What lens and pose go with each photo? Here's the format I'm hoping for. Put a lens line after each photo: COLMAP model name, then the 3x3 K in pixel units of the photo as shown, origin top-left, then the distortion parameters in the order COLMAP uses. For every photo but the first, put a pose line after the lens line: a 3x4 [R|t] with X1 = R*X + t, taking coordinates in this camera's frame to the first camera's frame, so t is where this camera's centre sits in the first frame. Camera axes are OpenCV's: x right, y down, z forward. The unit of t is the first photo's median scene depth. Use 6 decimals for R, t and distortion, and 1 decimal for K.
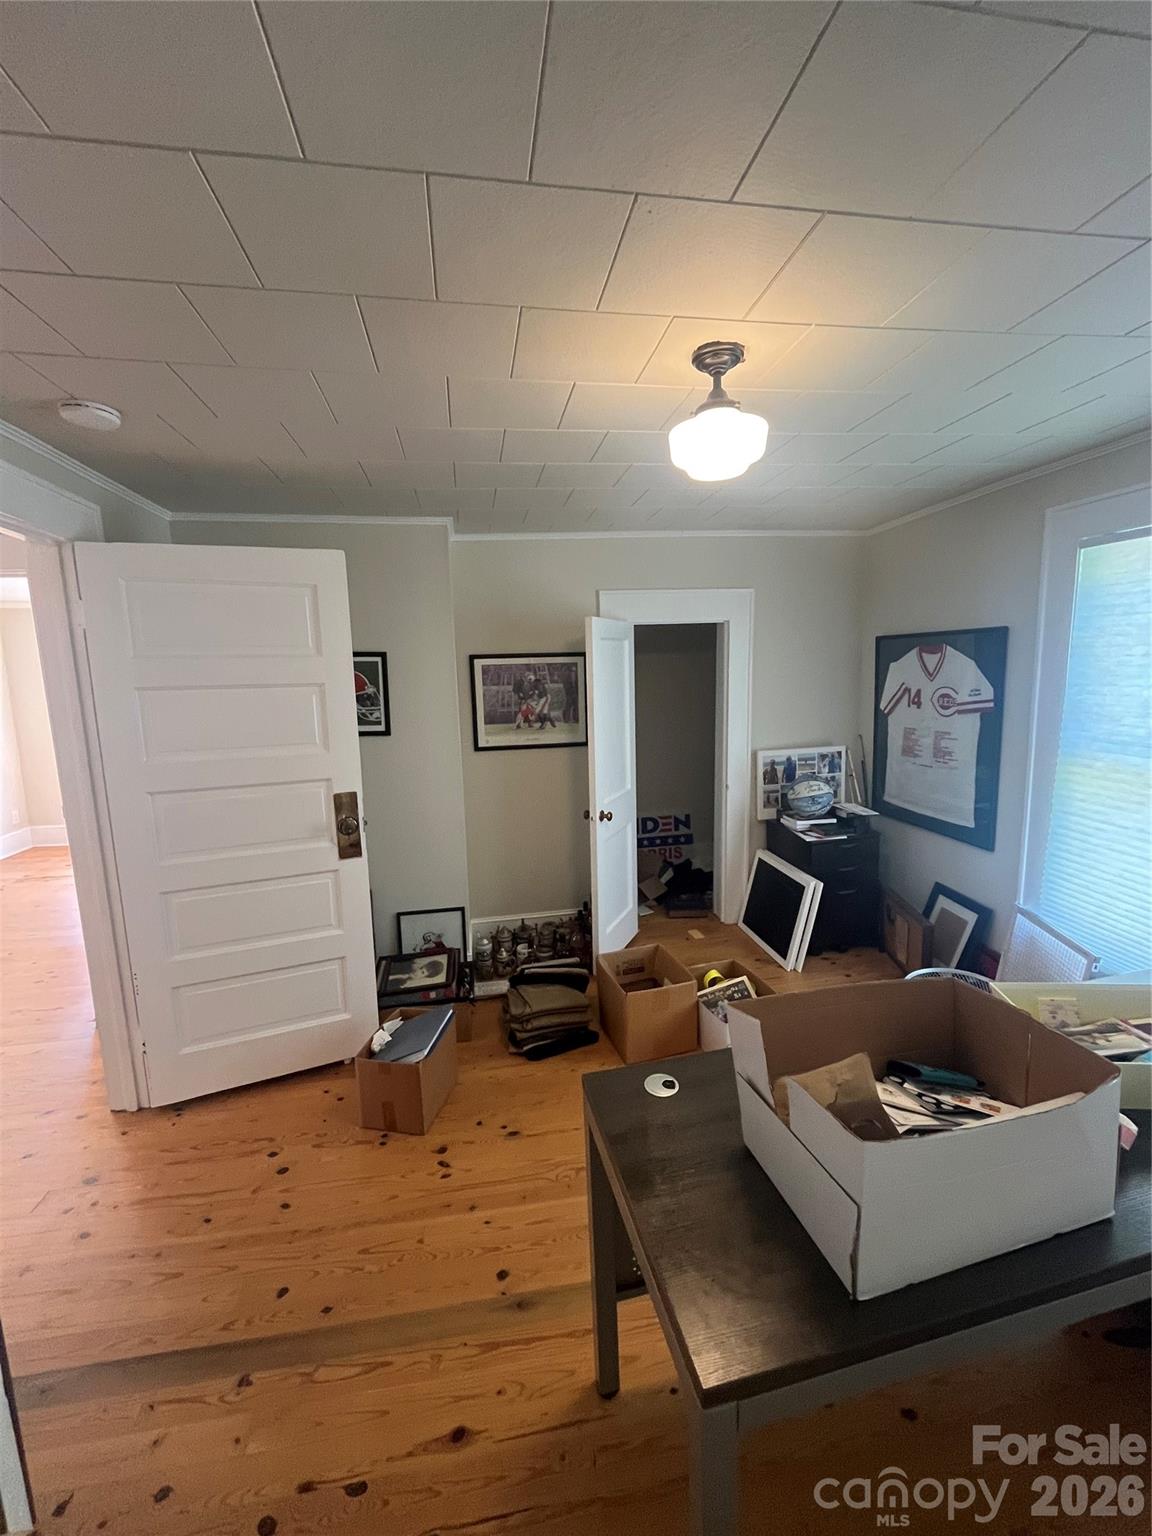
lens RADIAL K [[621.5, 0, 576.7], [0, 621.5, 765.9], [0, 0, 1]] dist [-0.004082, -0.000750]
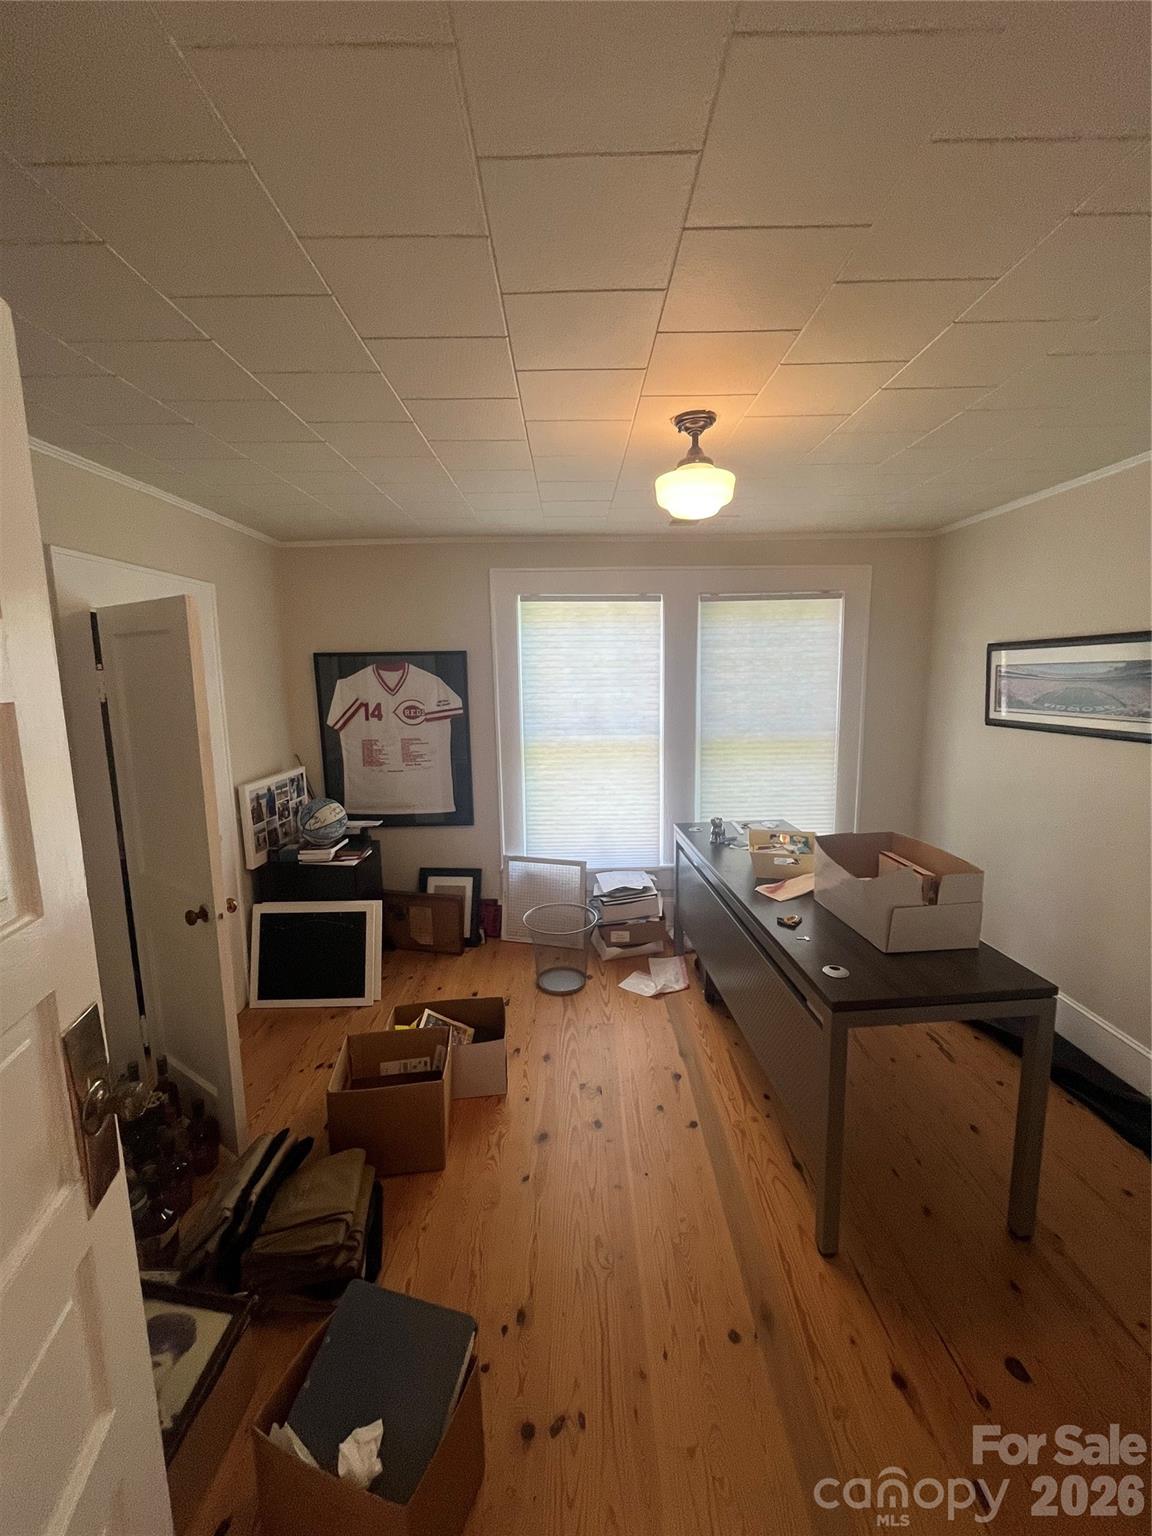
lens RADIAL K [[621.5, 0, 576.7], [0, 621.5, 765.9], [0, 0, 1]] dist [-0.004082, -0.000750]
pose [[0.163675, -0.122260, 0.978909, -0.500719], [0.165400, 0.981645, 0.094947, -0.063920], [-0.972550, 0.146372, 0.180893, 0.500444]]
